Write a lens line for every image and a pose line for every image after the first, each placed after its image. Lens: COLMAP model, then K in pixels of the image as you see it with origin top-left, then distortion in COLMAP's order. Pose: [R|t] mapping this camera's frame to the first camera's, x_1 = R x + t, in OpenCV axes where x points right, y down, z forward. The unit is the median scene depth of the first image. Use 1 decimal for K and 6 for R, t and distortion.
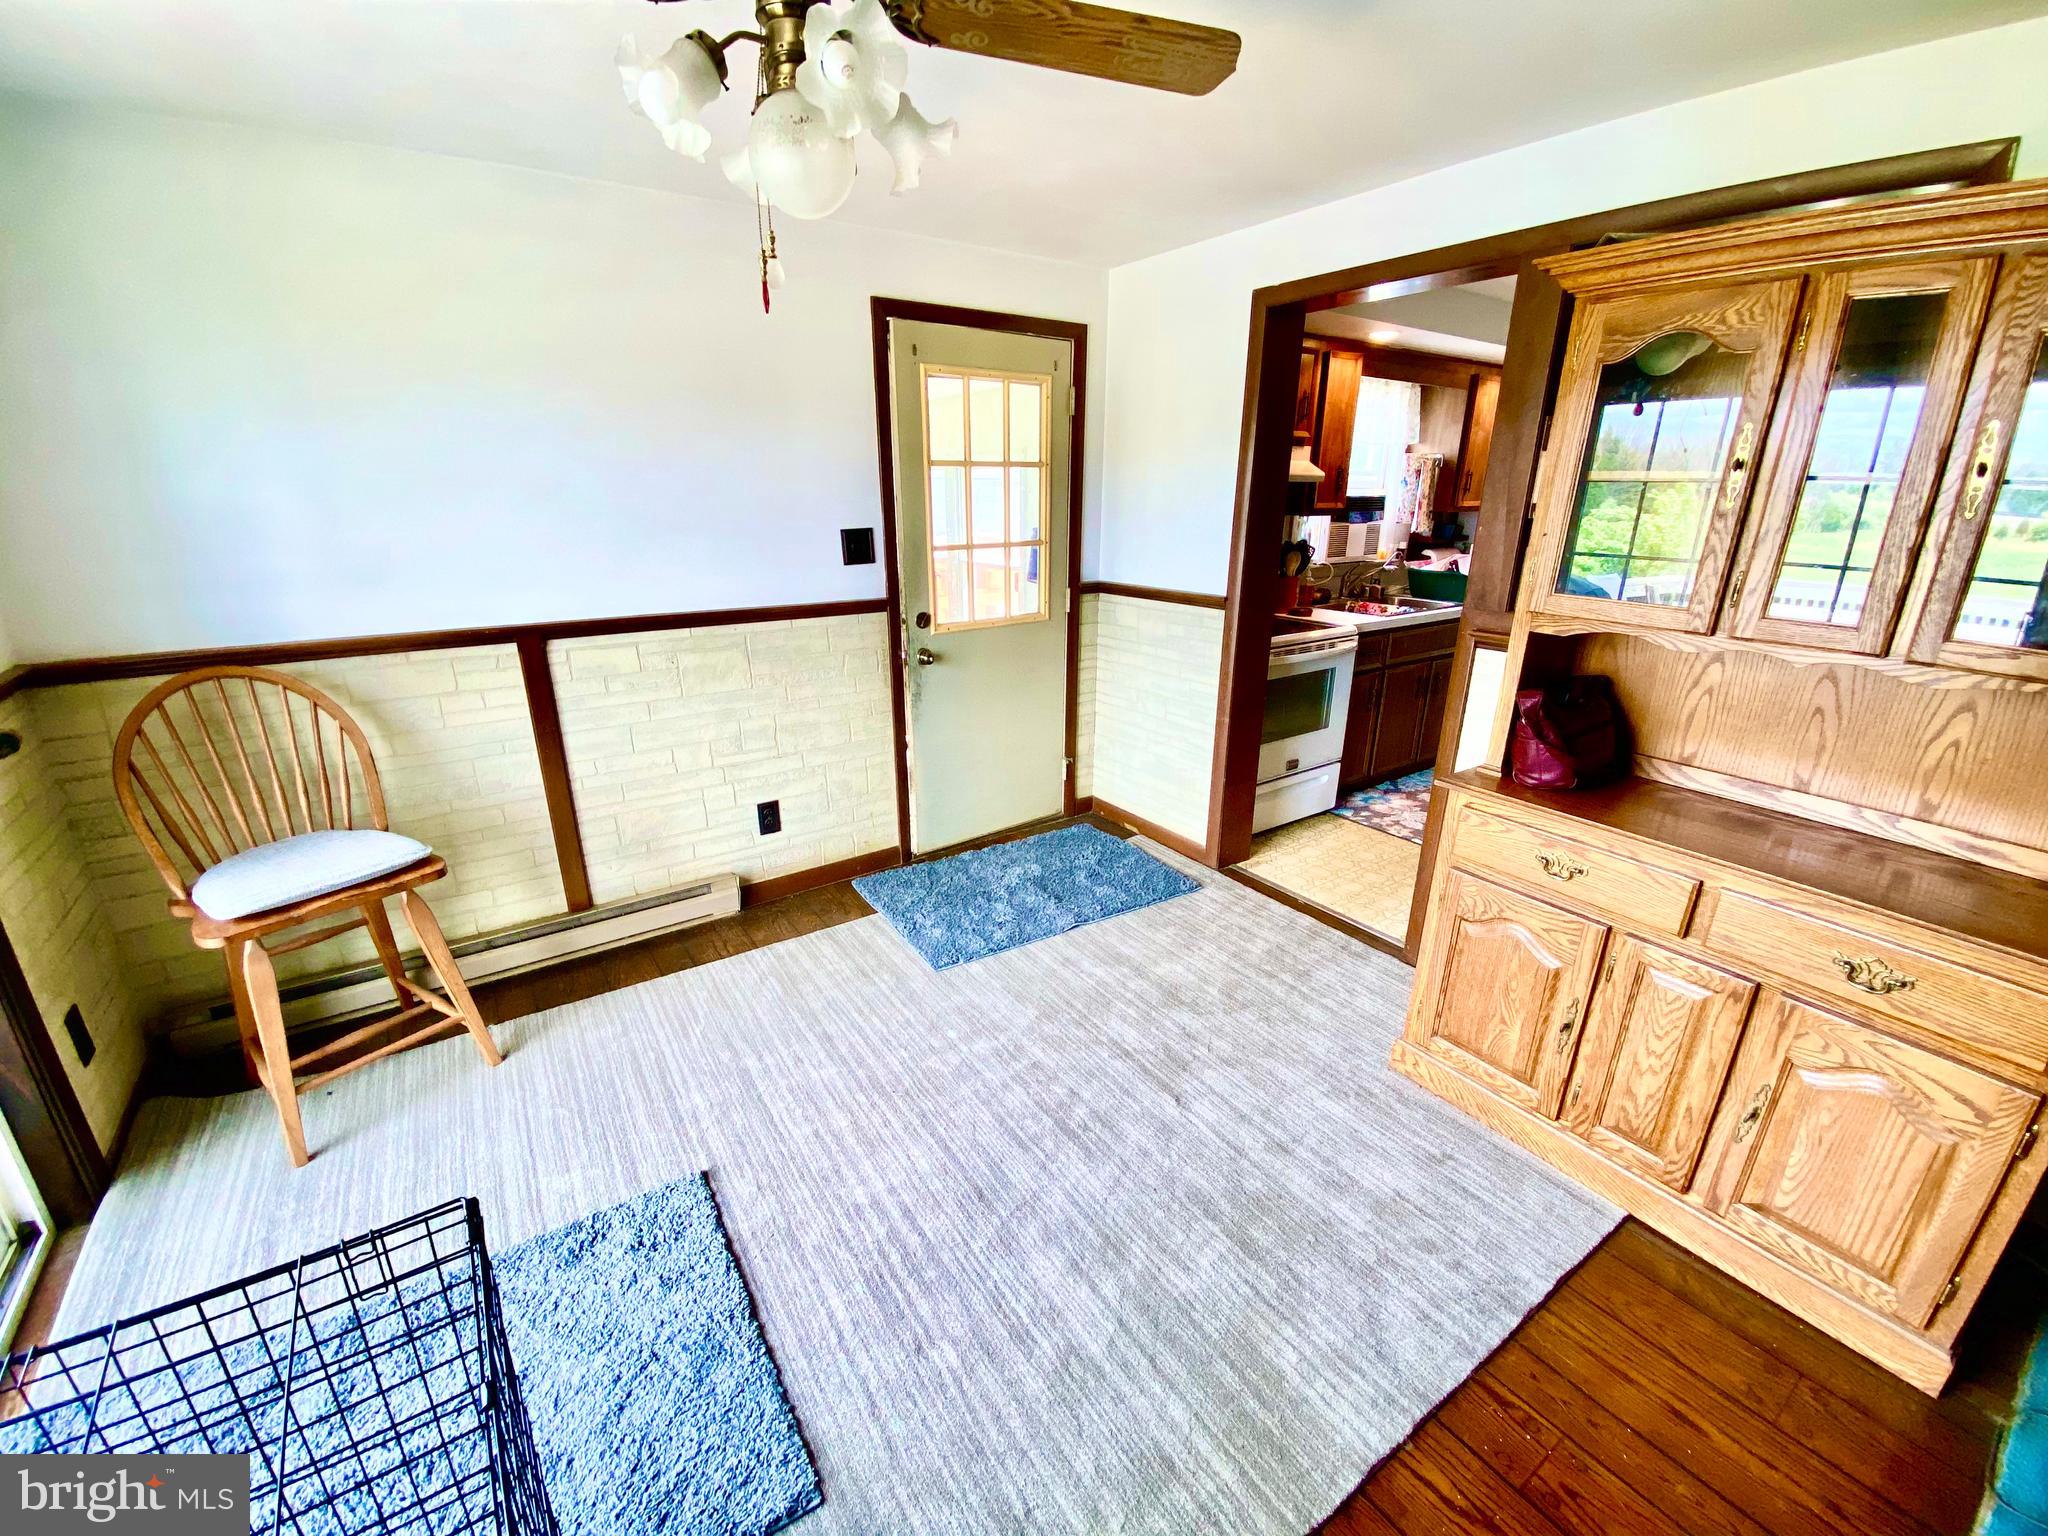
lens RADIAL K [[830.0, 0, 1028.3], [0, 830.0, 758.7], [0, 0, 1]] dist [0.001498, -0.000359]
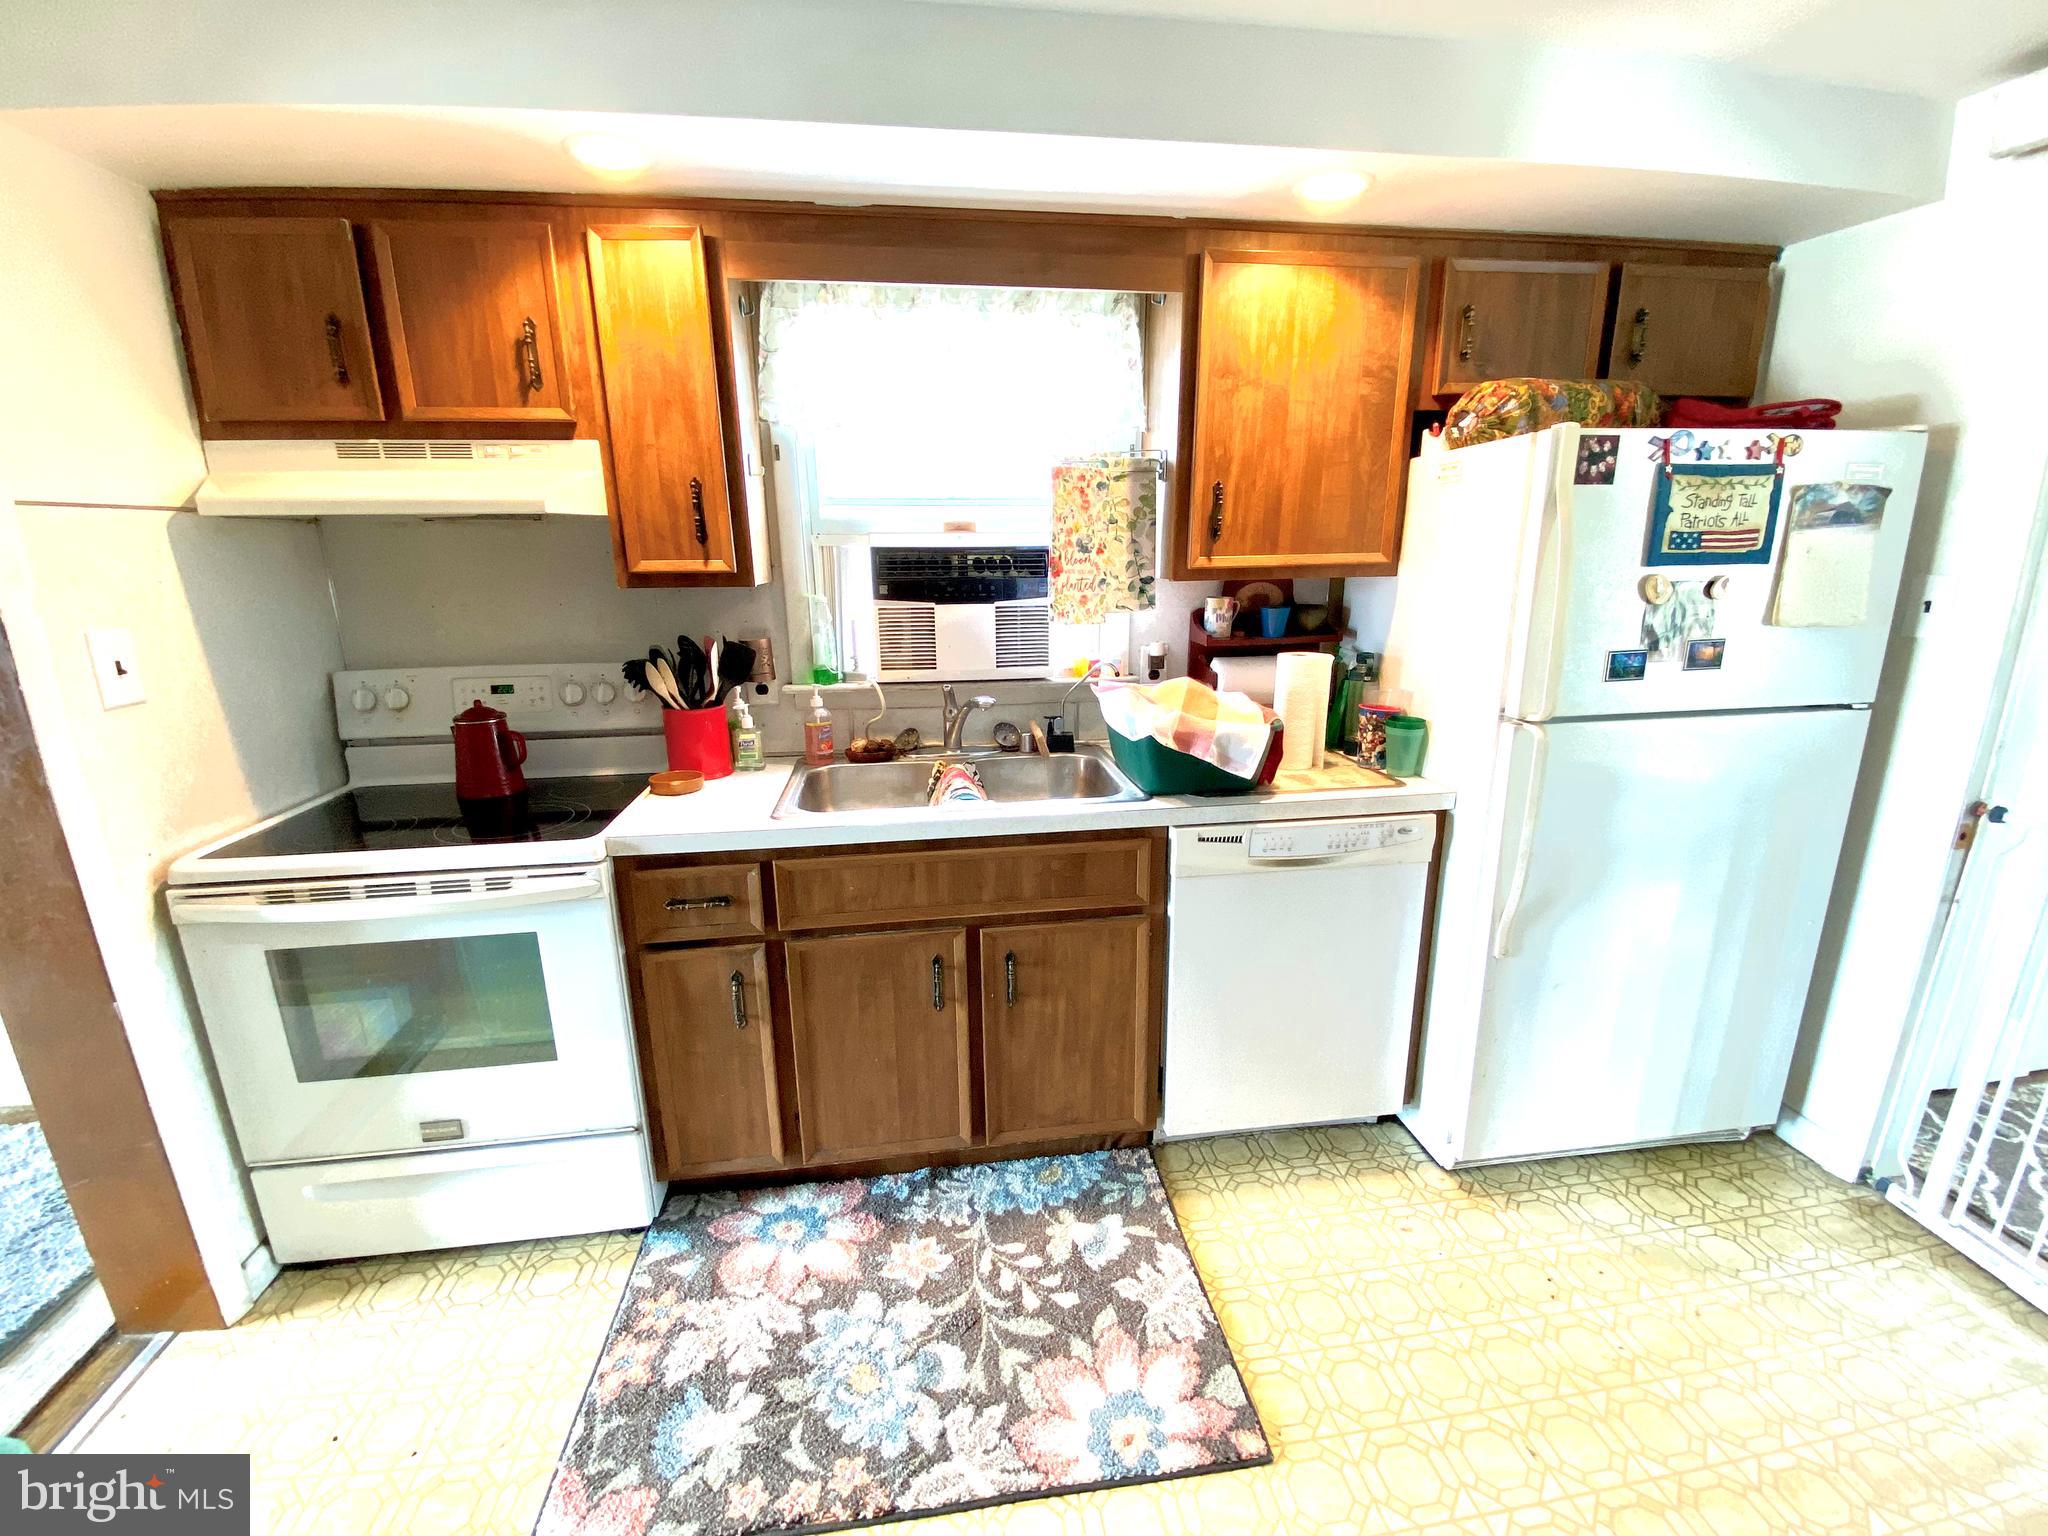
lens RADIAL K [[830.0, 0, 1016.7], [0, 830.0, 767.1], [0, 0, 1]] dist [0.001498, -0.000359]
pose [[0.884994, 0.090088, -0.456804, 0.693050], [-0.123183, 0.991447, -0.043122, -0.184371], [0.449012, 0.094433, 0.888522, 0.632941]]
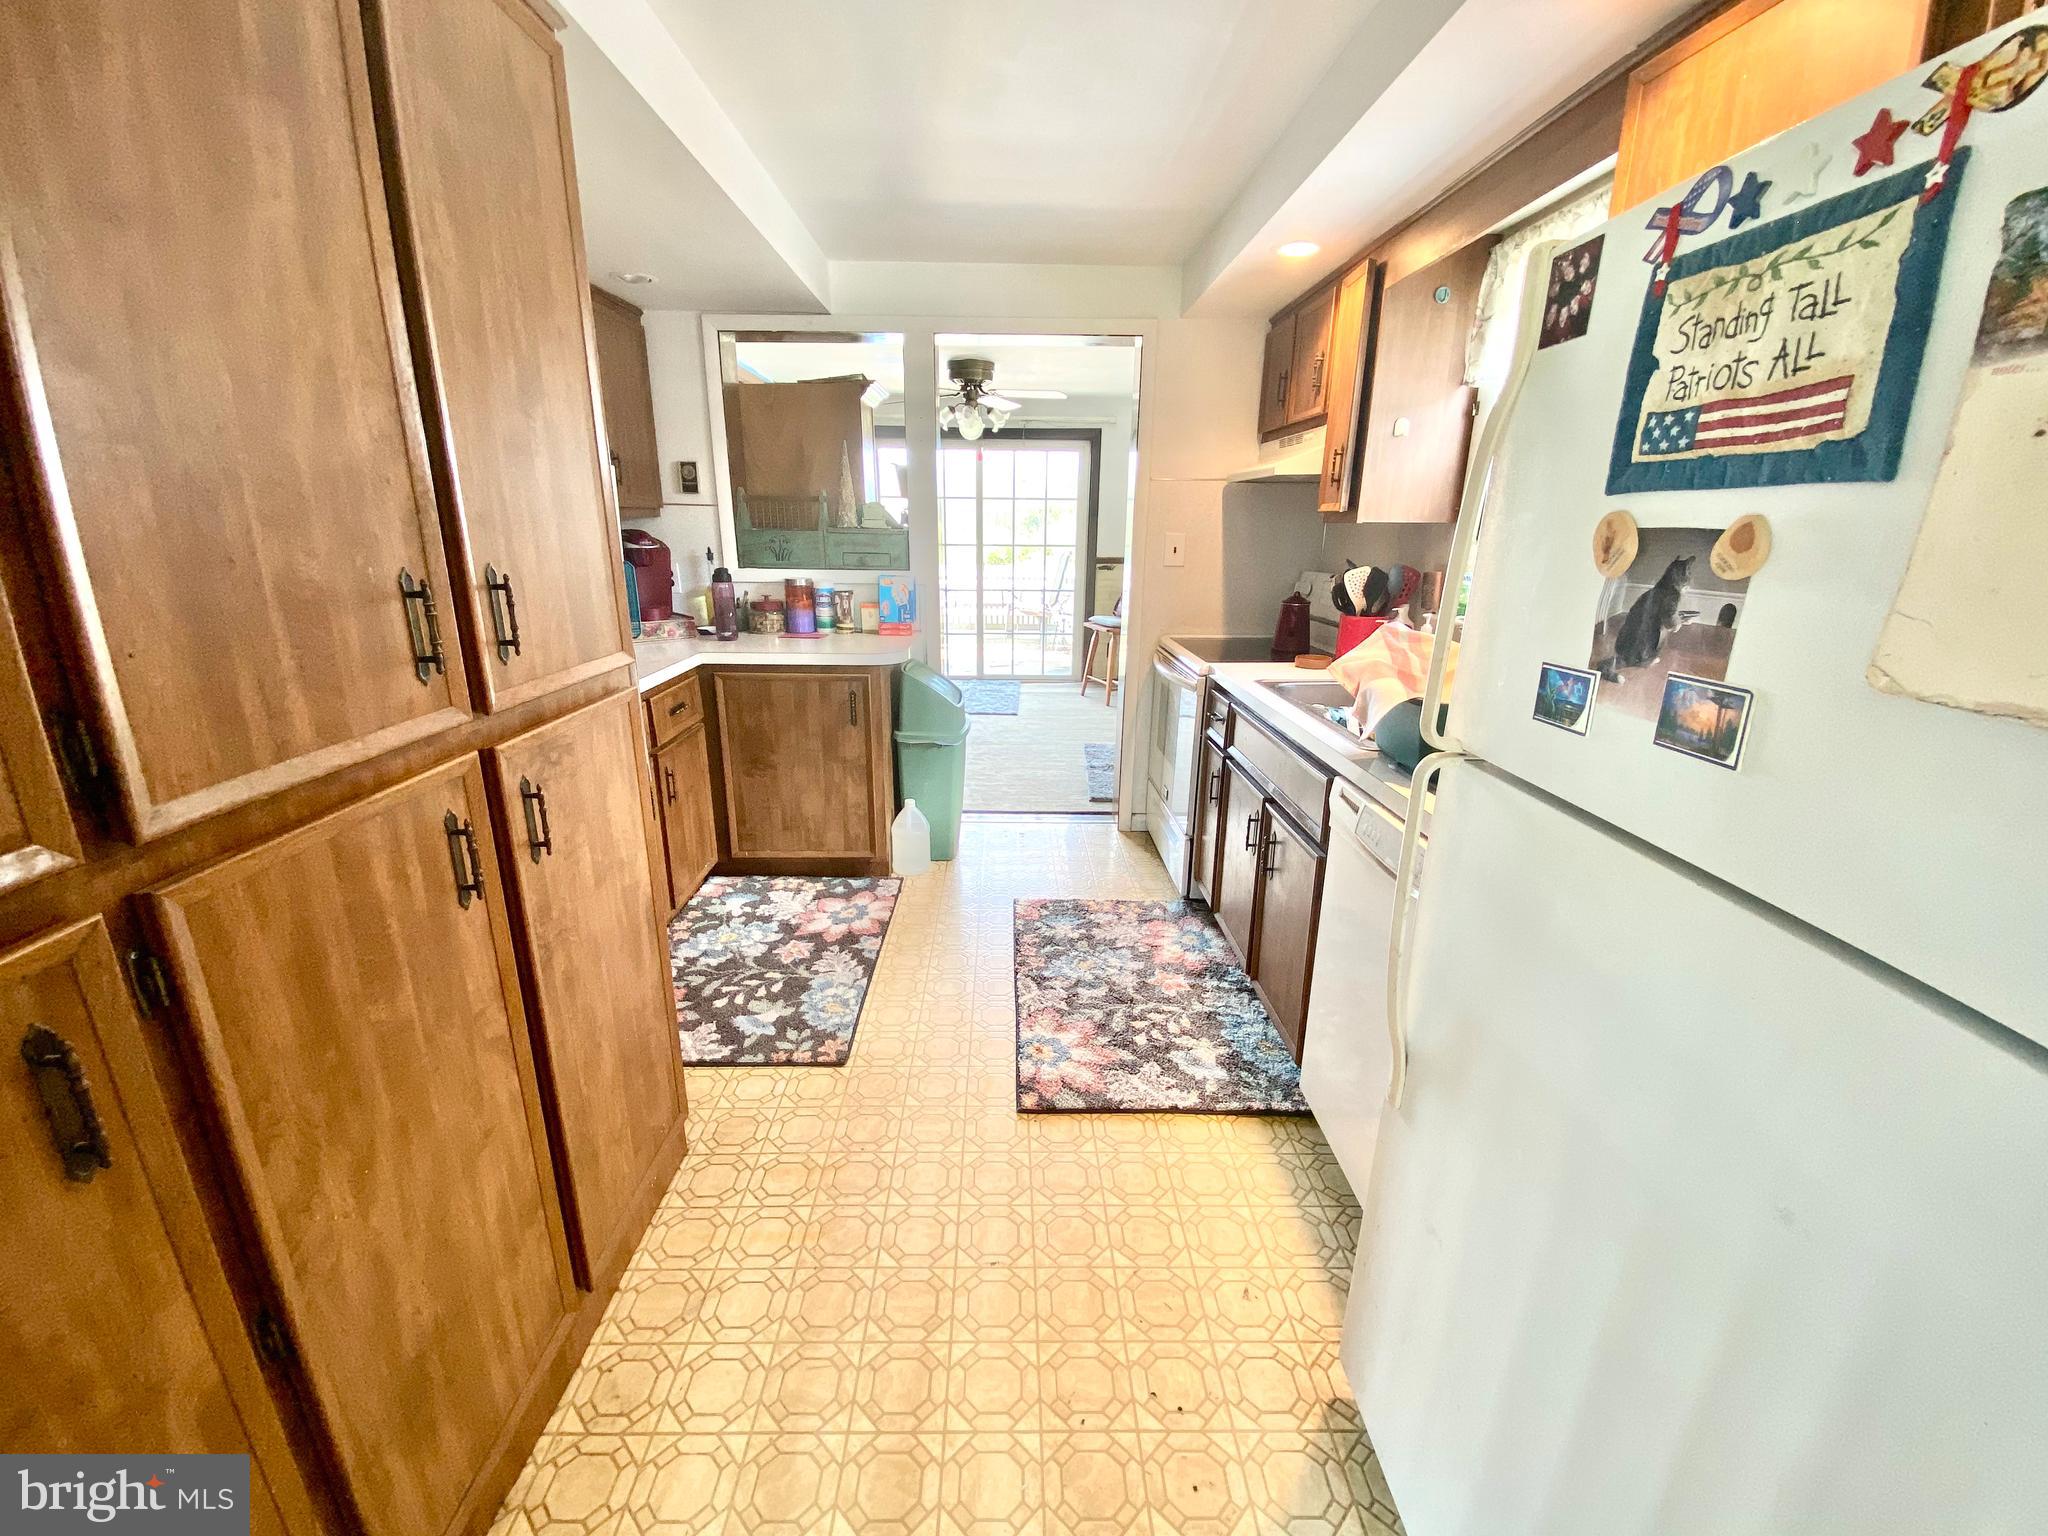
lens RADIAL K [[830.0, 0, 1021.6], [0, 830.0, 765.3], [0, 0, 1]] dist [0.001498, -0.000359]
pose [[-0.560881, 0.210903, -0.800582, 1.000356], [-0.286762, 0.857656, 0.426841, -0.319256], [0.776646, 0.468984, -0.420565, 1.102783]]
